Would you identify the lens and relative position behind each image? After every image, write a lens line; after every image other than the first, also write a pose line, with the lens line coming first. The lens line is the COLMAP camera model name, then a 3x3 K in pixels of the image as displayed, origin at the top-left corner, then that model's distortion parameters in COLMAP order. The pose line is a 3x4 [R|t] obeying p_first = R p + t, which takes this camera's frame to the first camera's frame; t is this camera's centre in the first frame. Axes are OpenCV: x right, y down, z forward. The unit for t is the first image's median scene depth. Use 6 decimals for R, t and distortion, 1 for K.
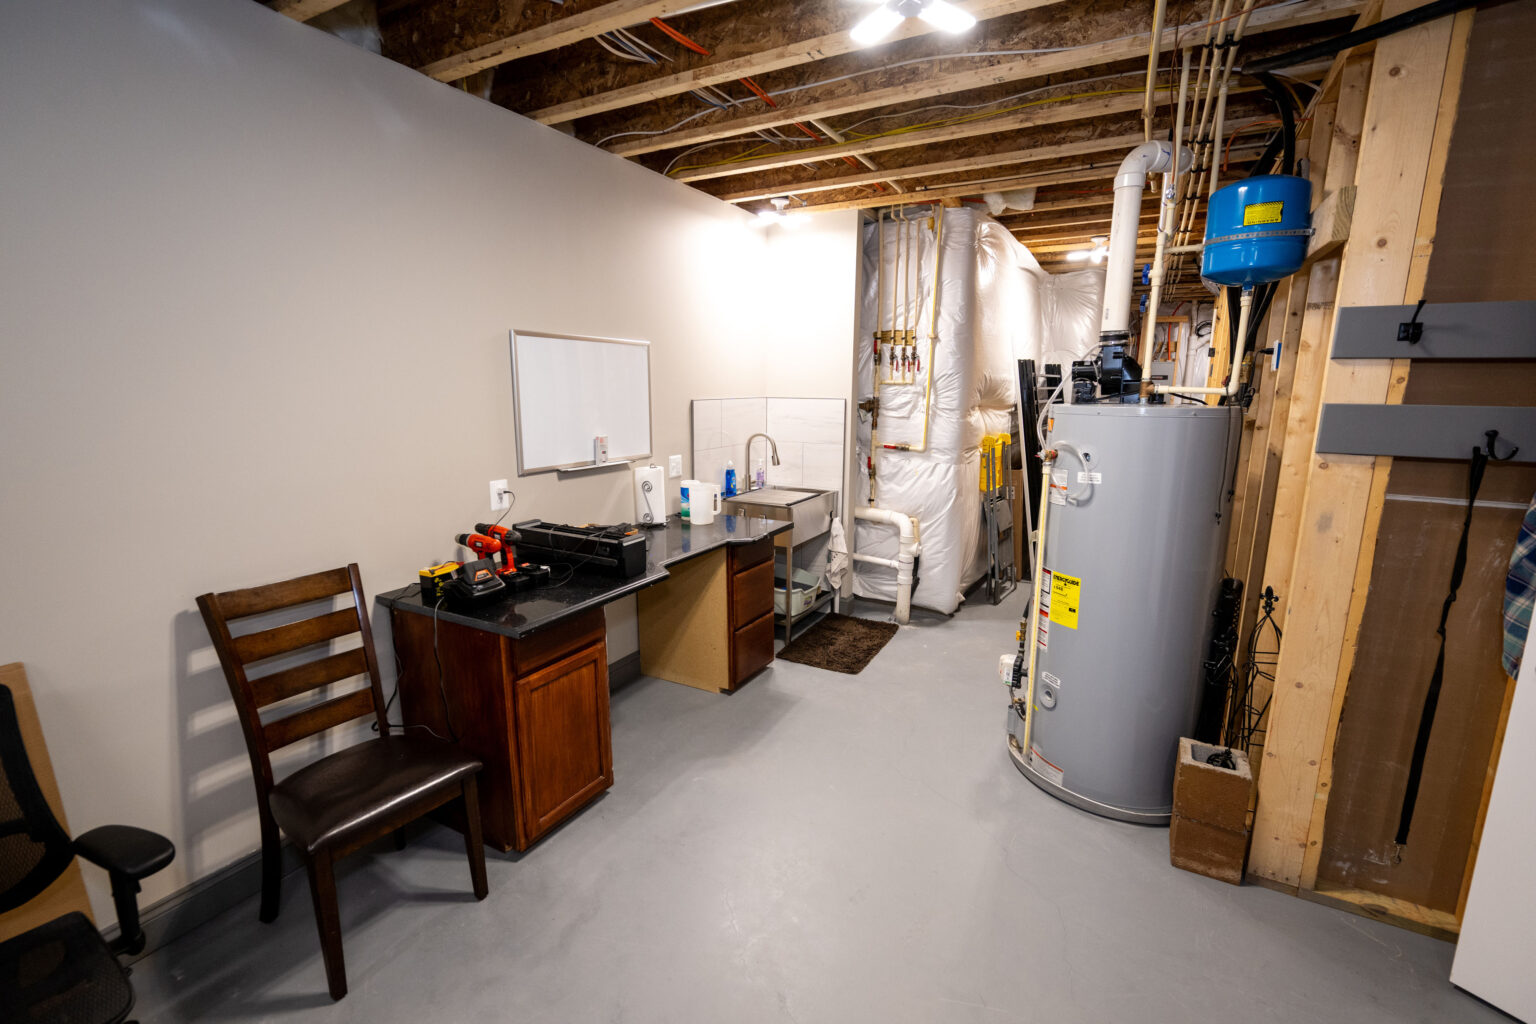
lens RADIAL K [[668.3, 0, 768.0], [0, 668.3, 512.0], [0, 0, 1]] dist [0.000544, 0.000004]
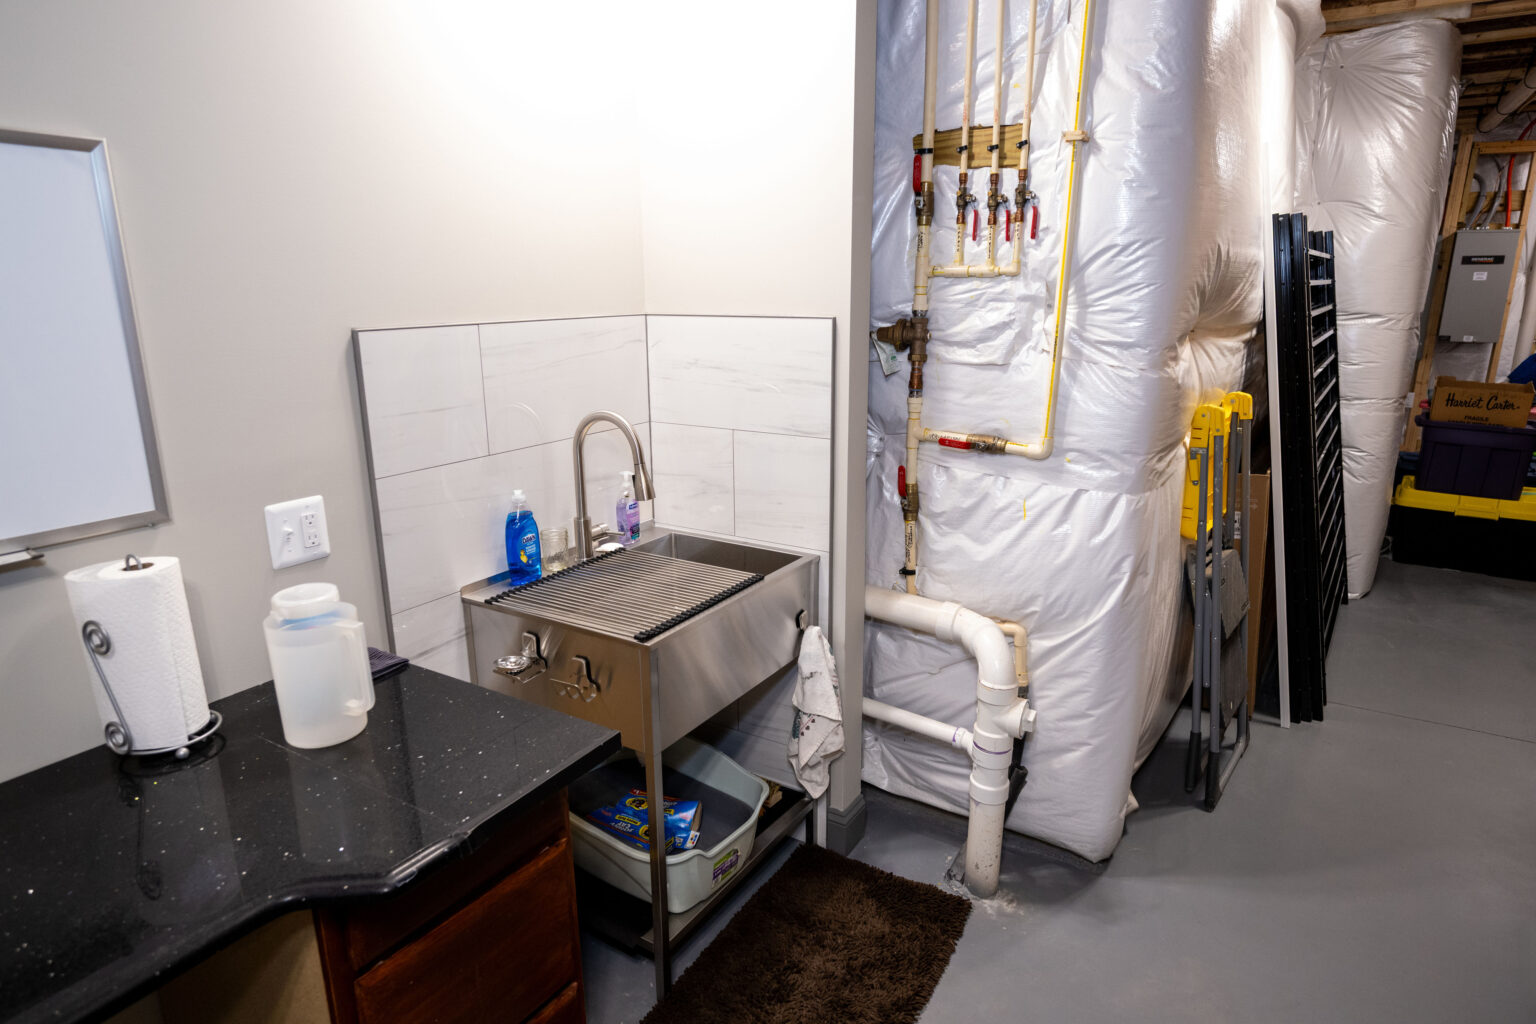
lens RADIAL K [[885.0, 0, 768.0], [0, 885.0, 512.0], [0, 0, 1]] dist [-0.002832, -0.000134]
pose [[0.998327, 0.001804, -0.057789, 0.105816], [0.001956, 0.997887, 0.064943, -0.091474], [0.057784, -0.064948, 0.996214, 0.490321]]
